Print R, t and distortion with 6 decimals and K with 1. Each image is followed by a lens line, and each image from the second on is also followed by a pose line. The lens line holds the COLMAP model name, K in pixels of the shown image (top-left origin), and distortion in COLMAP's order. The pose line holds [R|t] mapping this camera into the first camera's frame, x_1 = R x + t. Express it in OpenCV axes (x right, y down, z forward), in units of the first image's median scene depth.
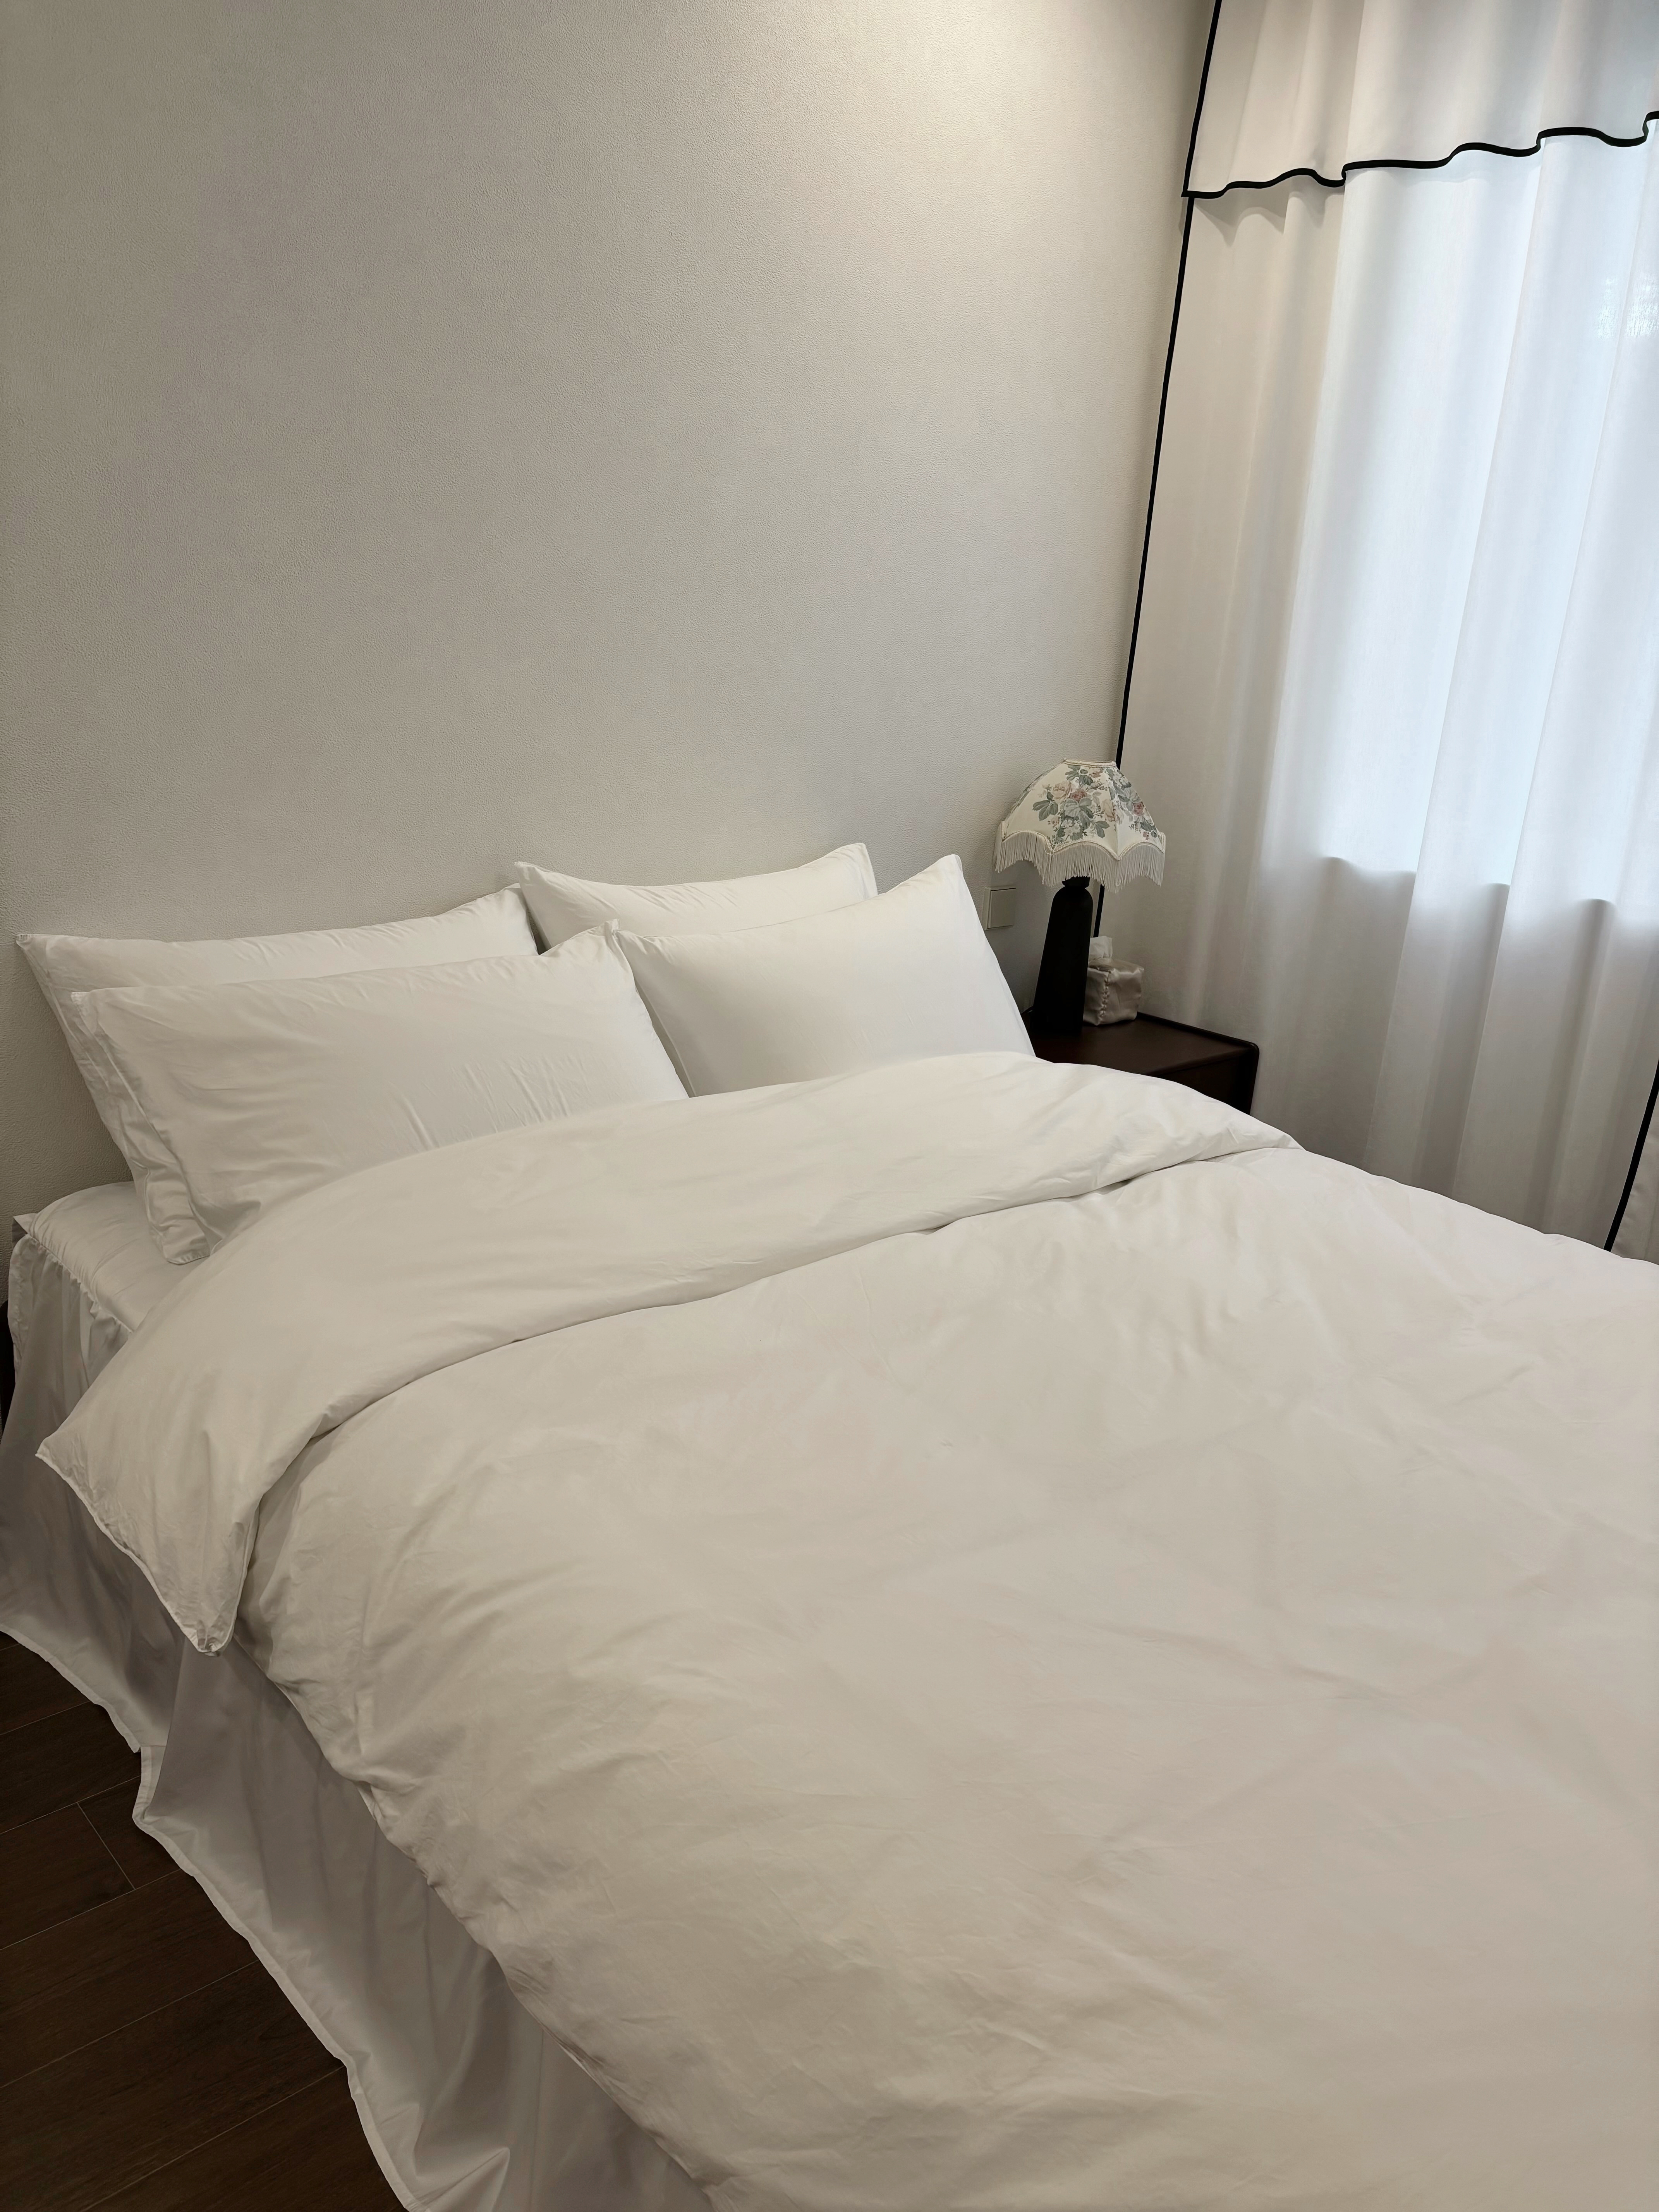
lens RADIAL K [[1676.5, 0, 827.8], [0, 1676.5, 1112.8], [0, 0, 1]] dist [0.035247, -0.022820]
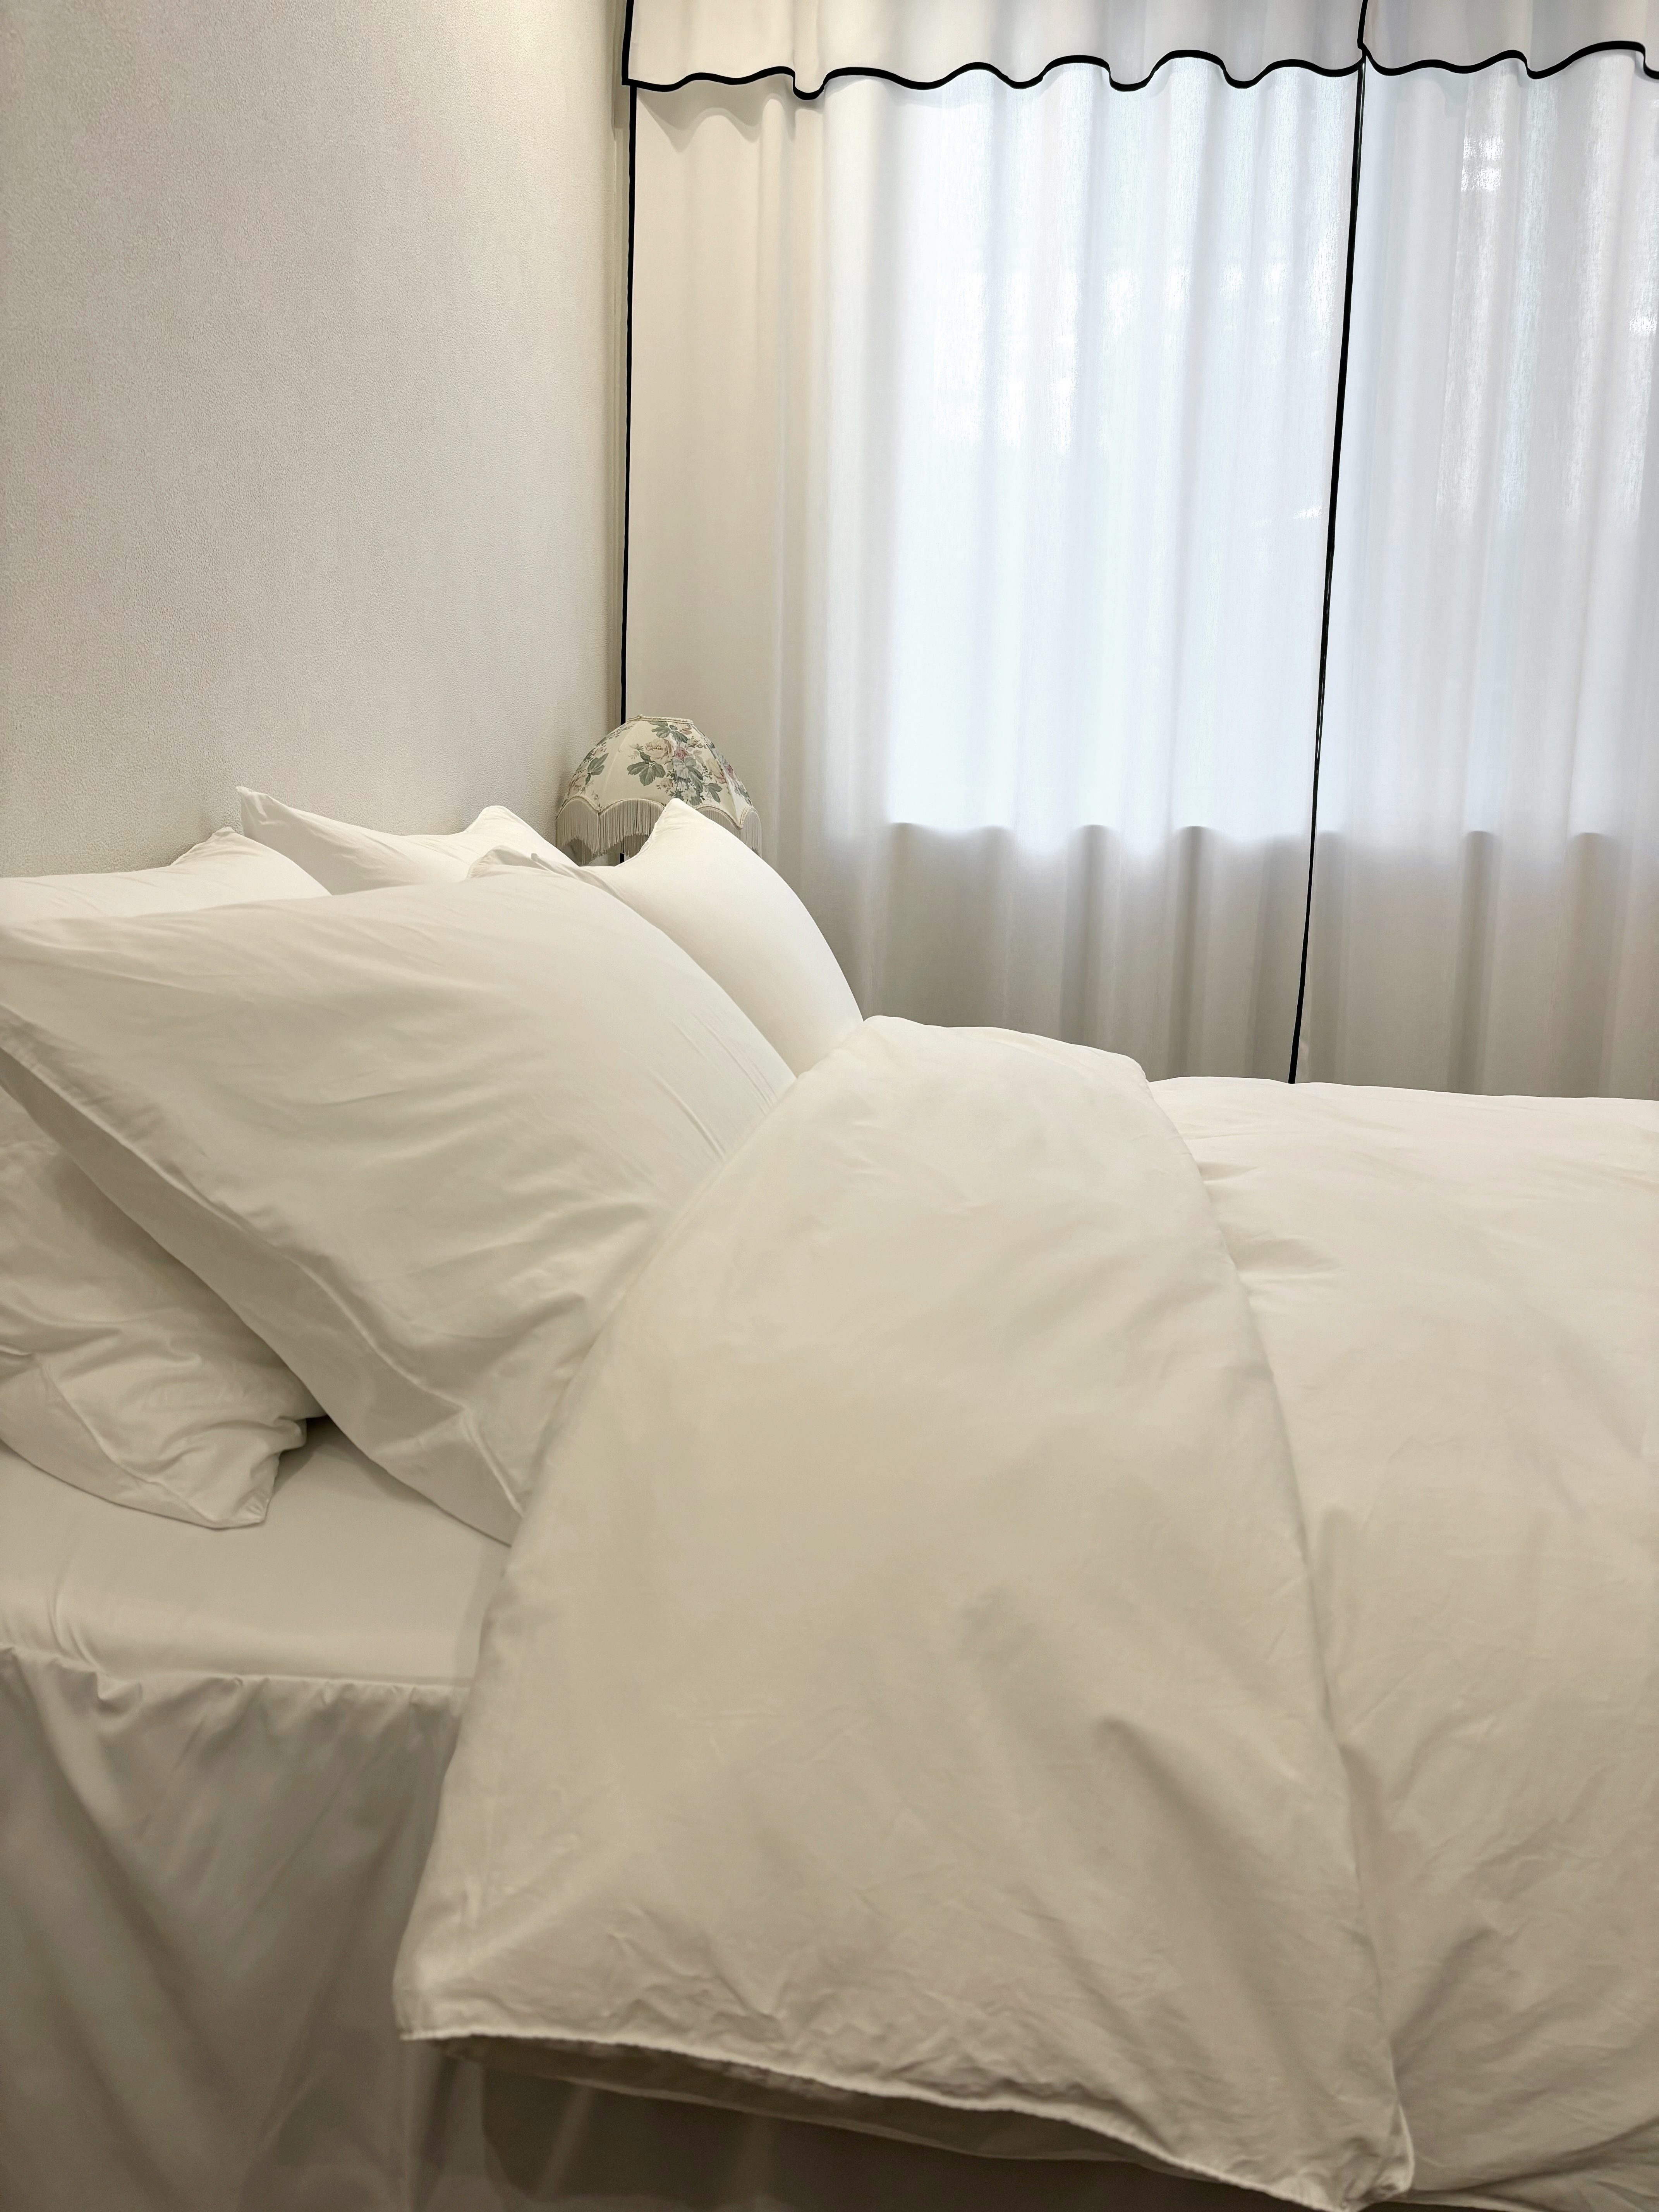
lens RADIAL K [[1676.5, 0, 829.7], [0, 1676.5, 1103.5], [0, 0, 1]] dist [0.035247, -0.022820]
pose [[0.759102, -0.146616, 0.634246, -0.353981], [0.212961, 0.976627, -0.029121, 0.017749], [-0.615152, 0.157175, 0.772582, 0.362294]]
